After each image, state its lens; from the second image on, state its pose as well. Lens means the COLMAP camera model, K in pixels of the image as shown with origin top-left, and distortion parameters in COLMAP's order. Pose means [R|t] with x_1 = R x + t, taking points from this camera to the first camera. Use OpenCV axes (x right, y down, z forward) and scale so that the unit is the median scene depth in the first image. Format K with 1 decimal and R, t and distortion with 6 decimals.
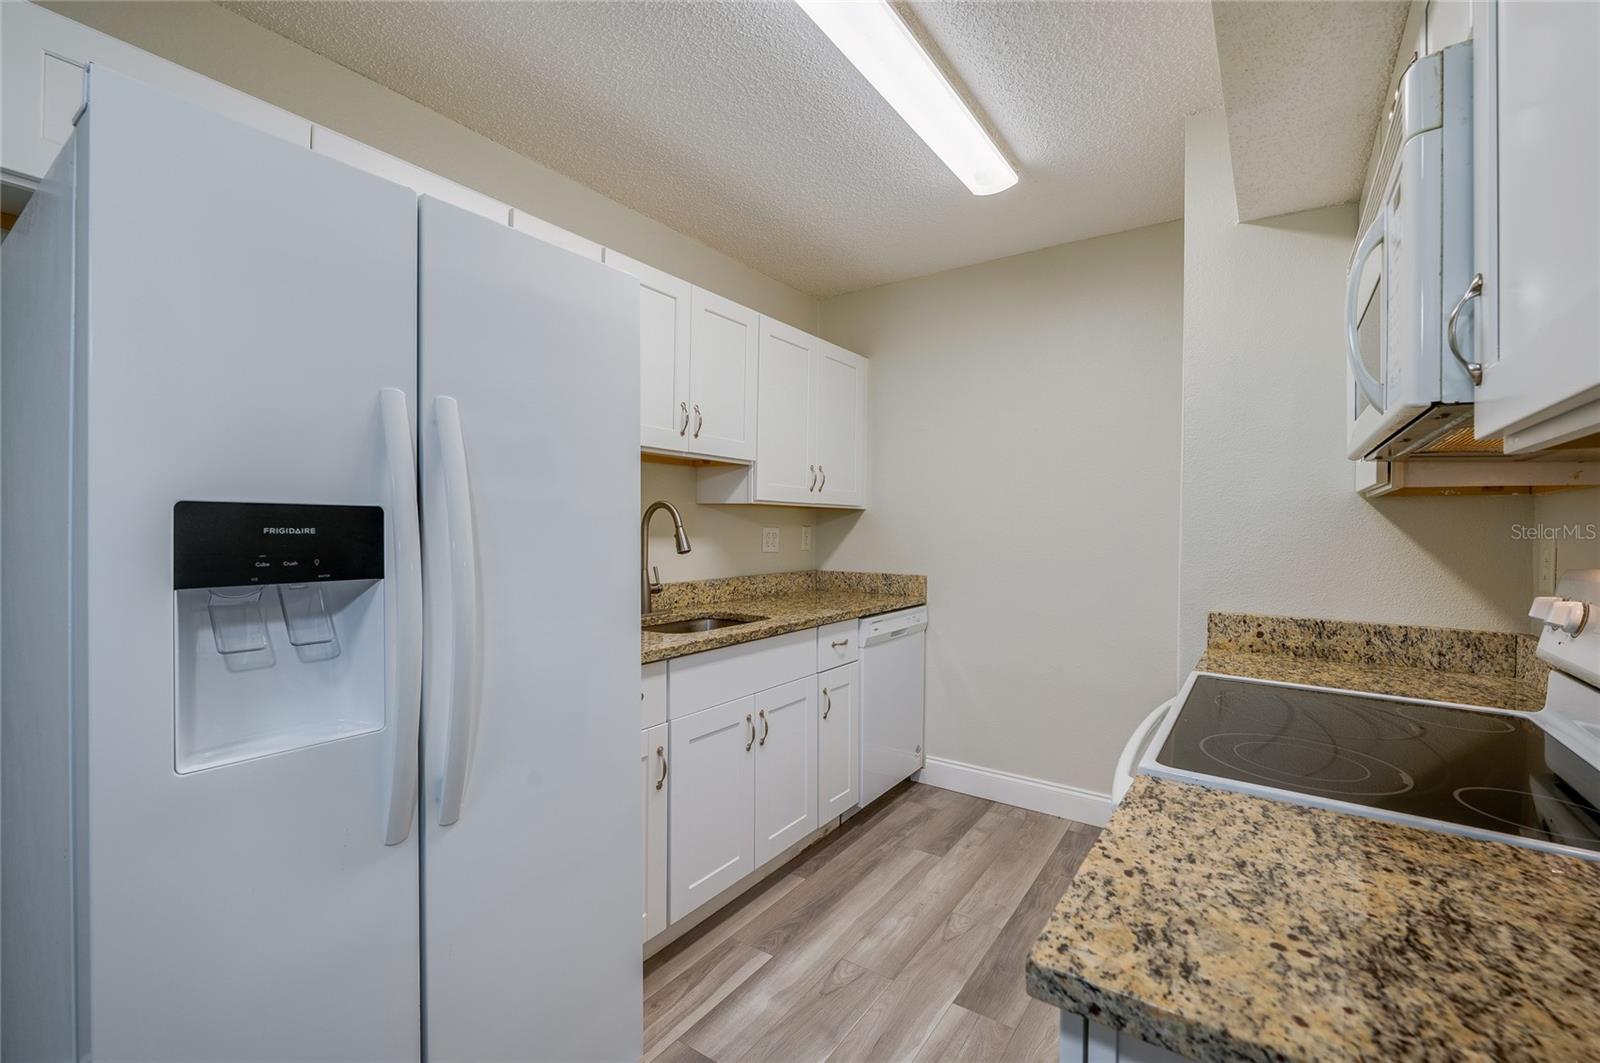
lens RADIAL K [[678.3, 0, 804.0], [0, 678.3, 530.2], [0, 0, 1]] dist [-0.012224, -0.000051]
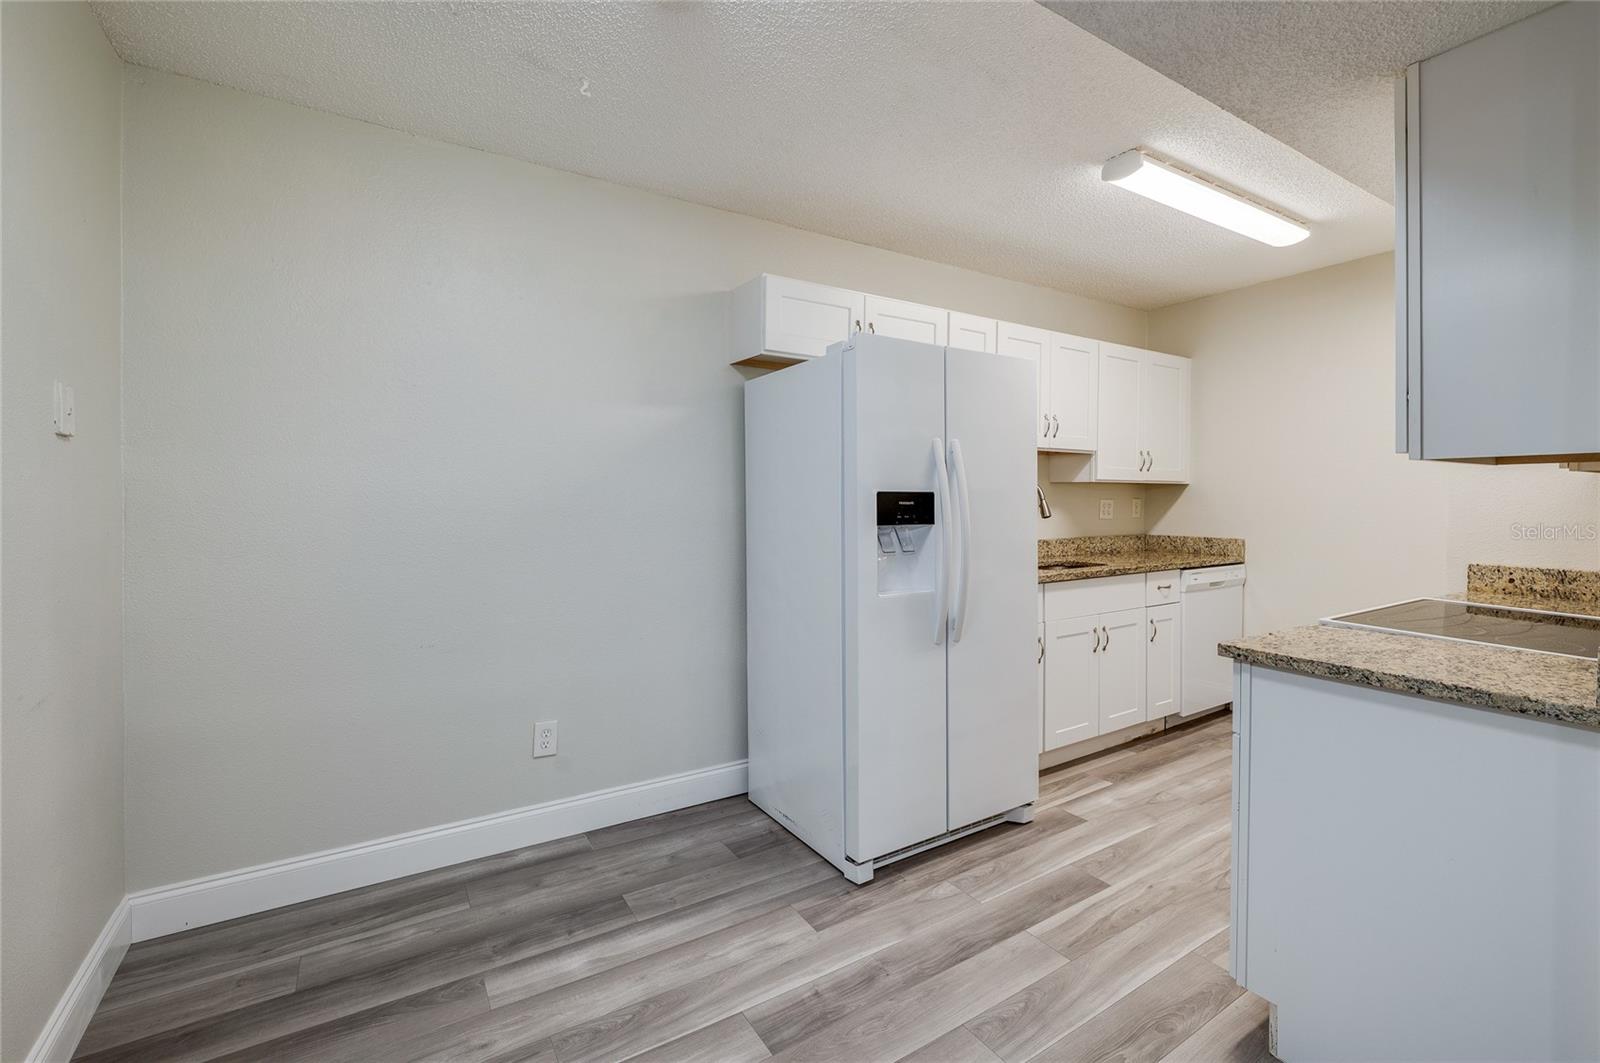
lens RADIAL K [[715.9, 0, 848.0], [0, 715.9, 505.9], [0, 0, 1]] dist [-0.007936, 0.000268]
pose [[0.929576, -0.001167, -0.368630, -0.007666], [0.003252, 0.999982, 0.005034, -0.000782], [0.368617, -0.005879, 0.929563, -0.630038]]
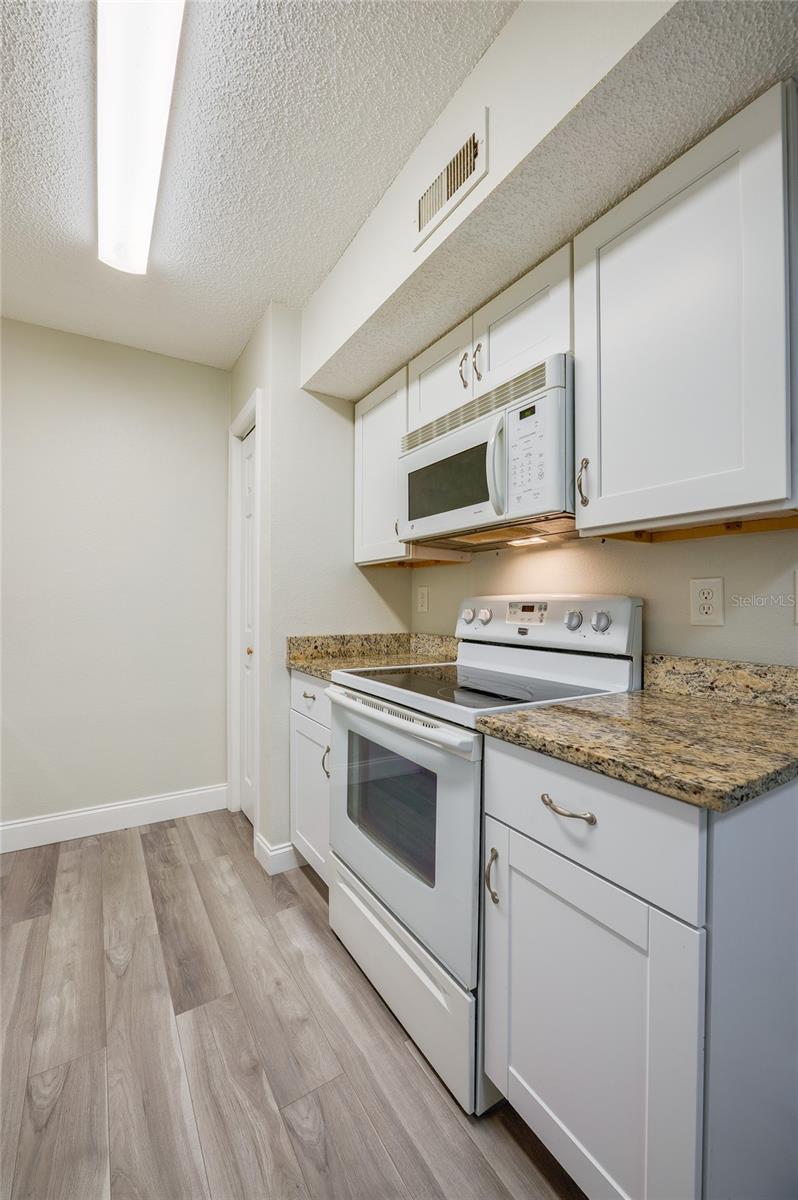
lens RADIAL K [[482.7, 0, 395.3], [0, 482.7, 606.5], [0, 0, 1]] dist [-0.013198, 0.000434]
pose [[0.395414, -0.016116, 0.918362, -0.264554], [0.006478, 0.999870, 0.014758, 0.033882], [-0.918480, 0.000113, 0.395467, 0.306646]]
